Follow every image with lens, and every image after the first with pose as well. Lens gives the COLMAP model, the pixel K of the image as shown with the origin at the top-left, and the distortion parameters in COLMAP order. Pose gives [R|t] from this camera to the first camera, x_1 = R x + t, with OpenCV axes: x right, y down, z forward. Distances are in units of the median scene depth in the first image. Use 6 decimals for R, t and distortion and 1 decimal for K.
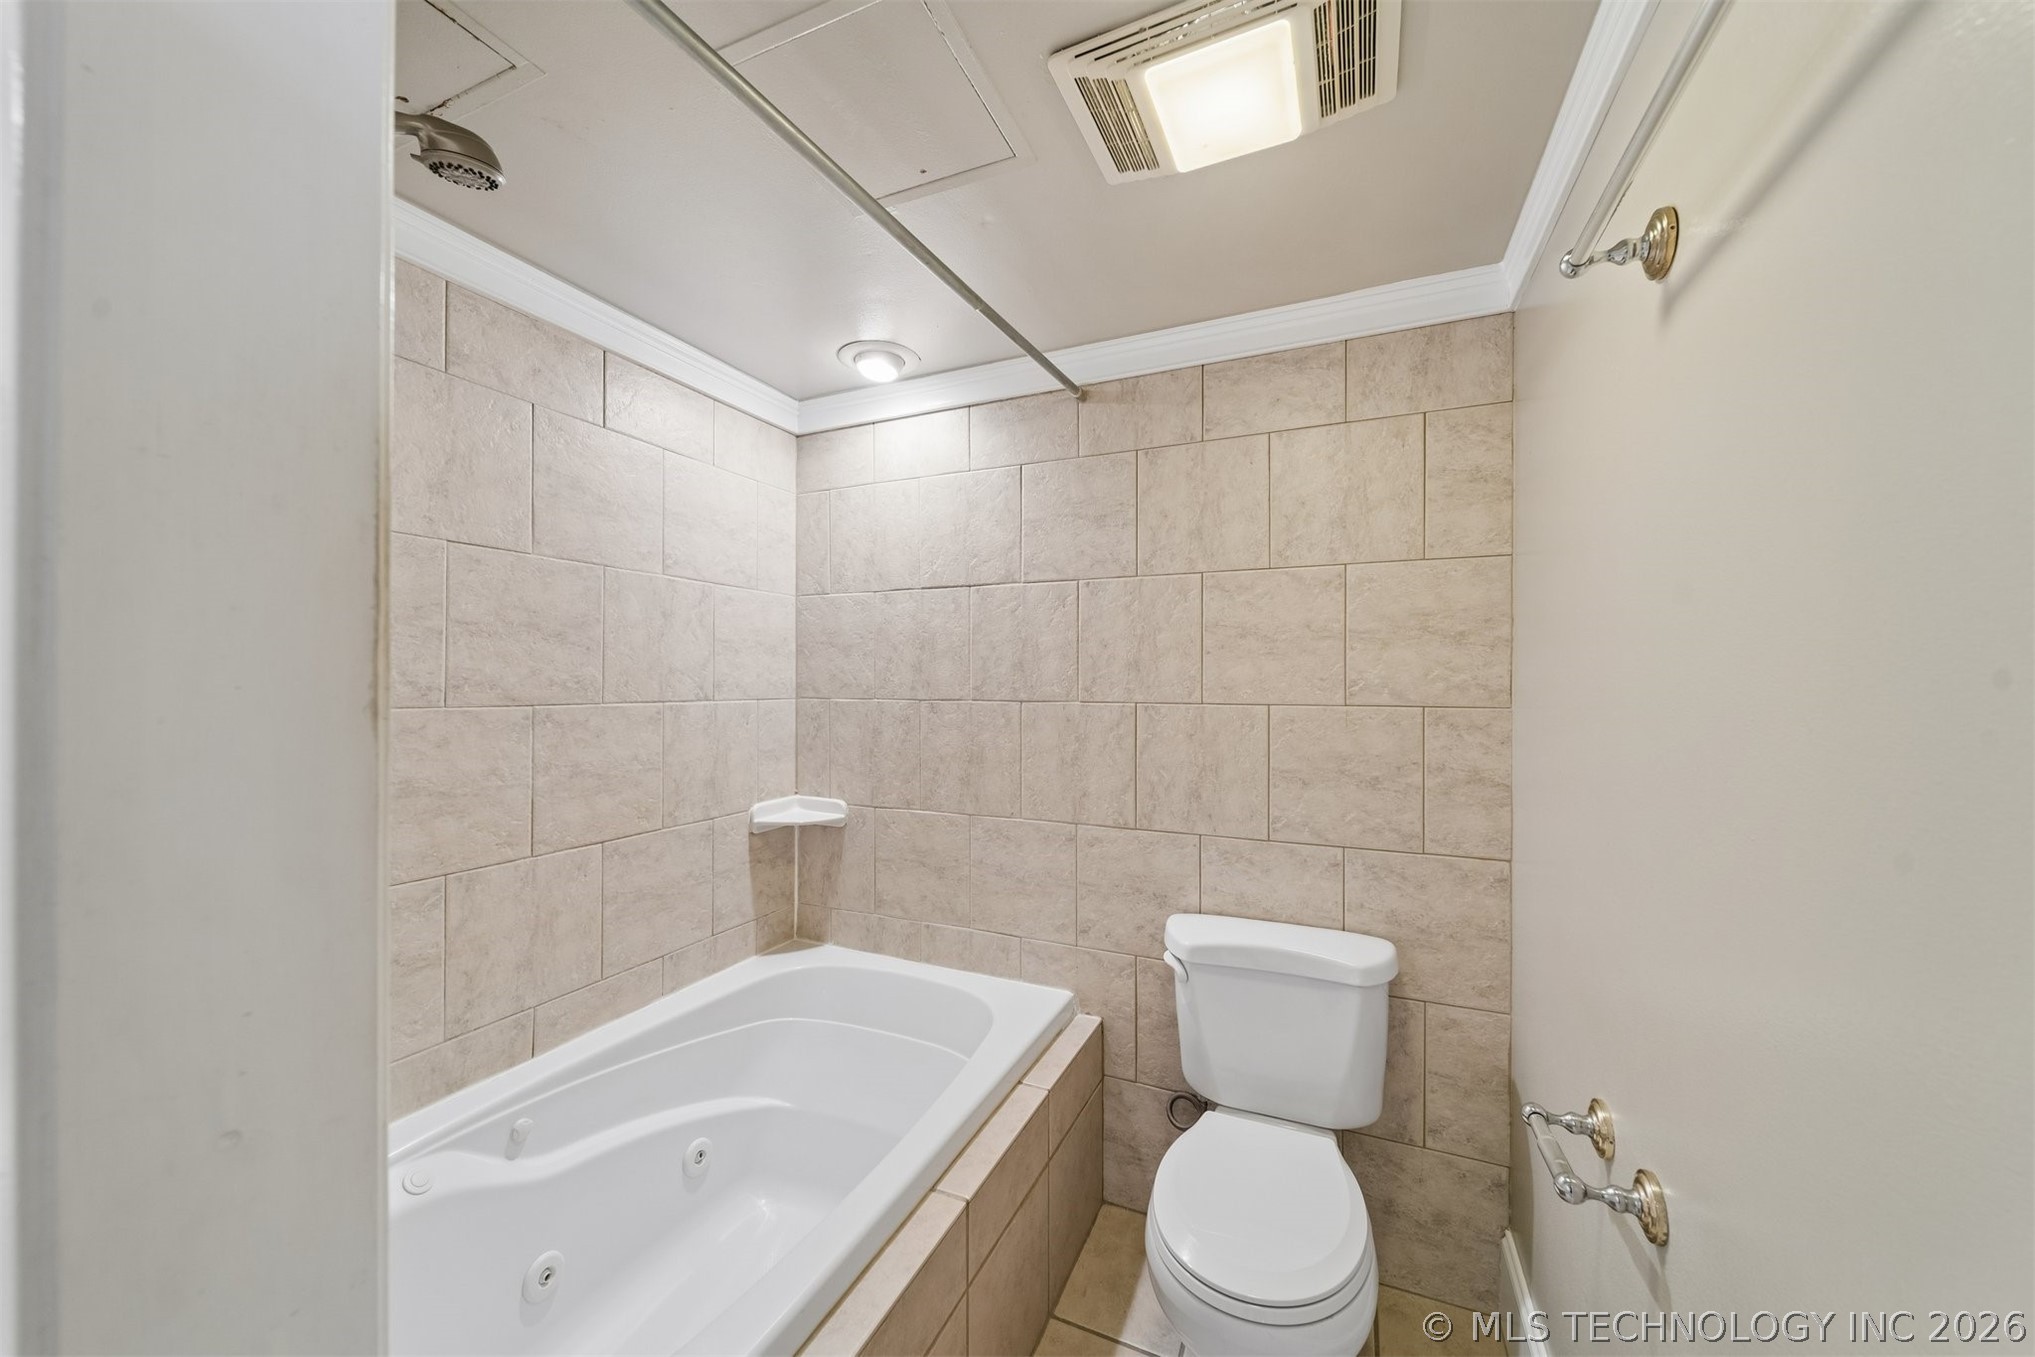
lens RADIAL K [[721.1, 0, 1024.7], [0, 721.1, 695.5], [0, 0, 1]] dist [0.000747, -0.002093]
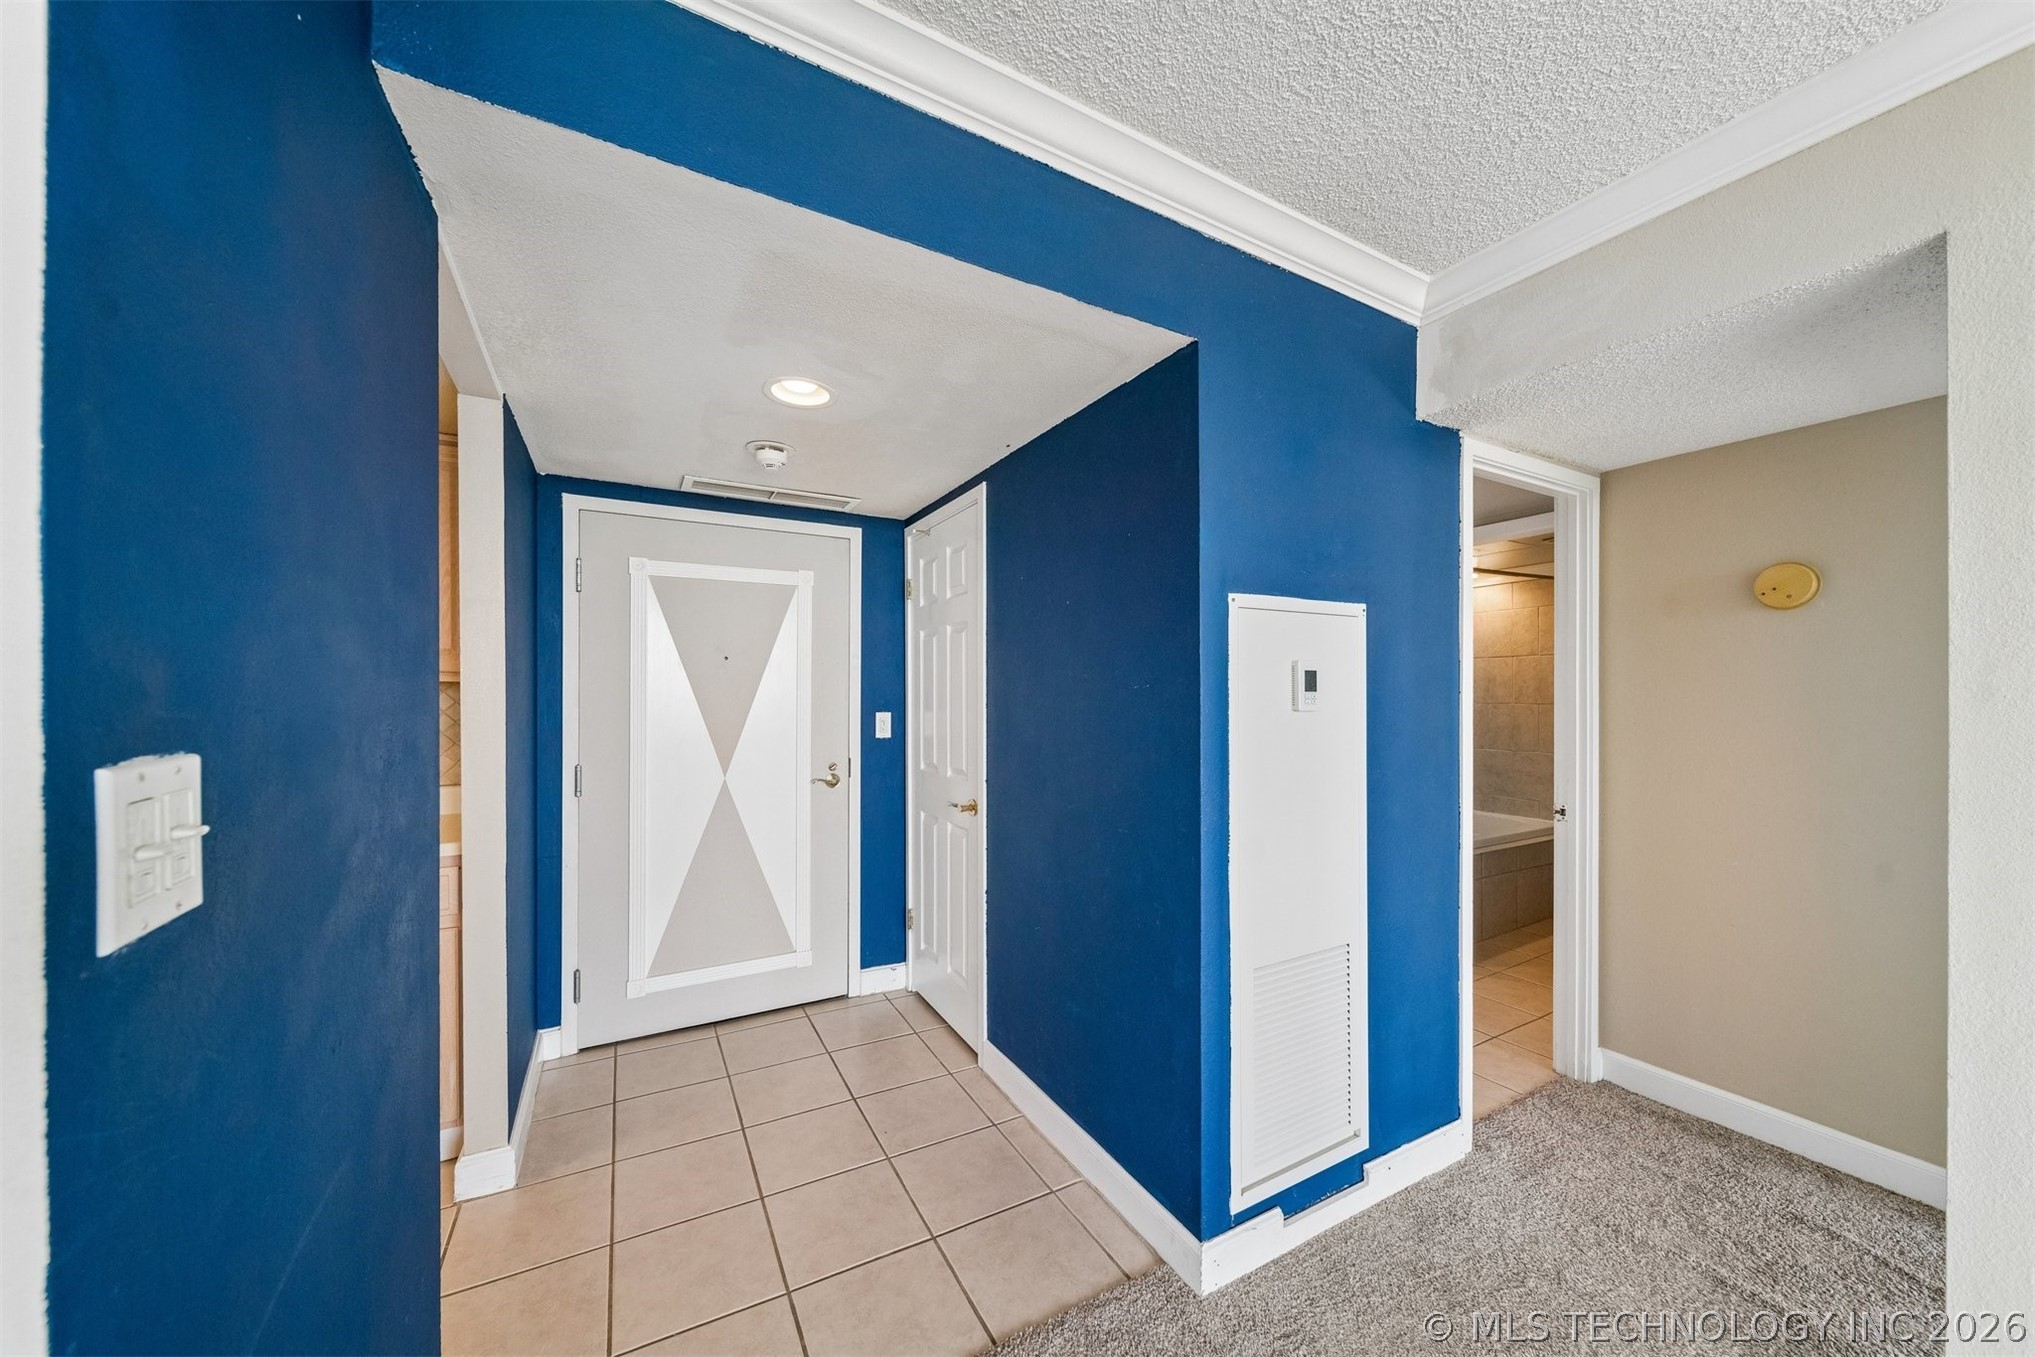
lens RADIAL K [[721.1, 0, 1024.7], [0, 721.1, 695.5], [0, 0, 1]] dist [0.000747, -0.002093]
pose [[0.793855, -0.003153, -0.608099, 0.101362], [0.003420, 0.999994, -0.000720, -0.025642], [0.608098, -0.001508, 0.793861, -2.060062]]
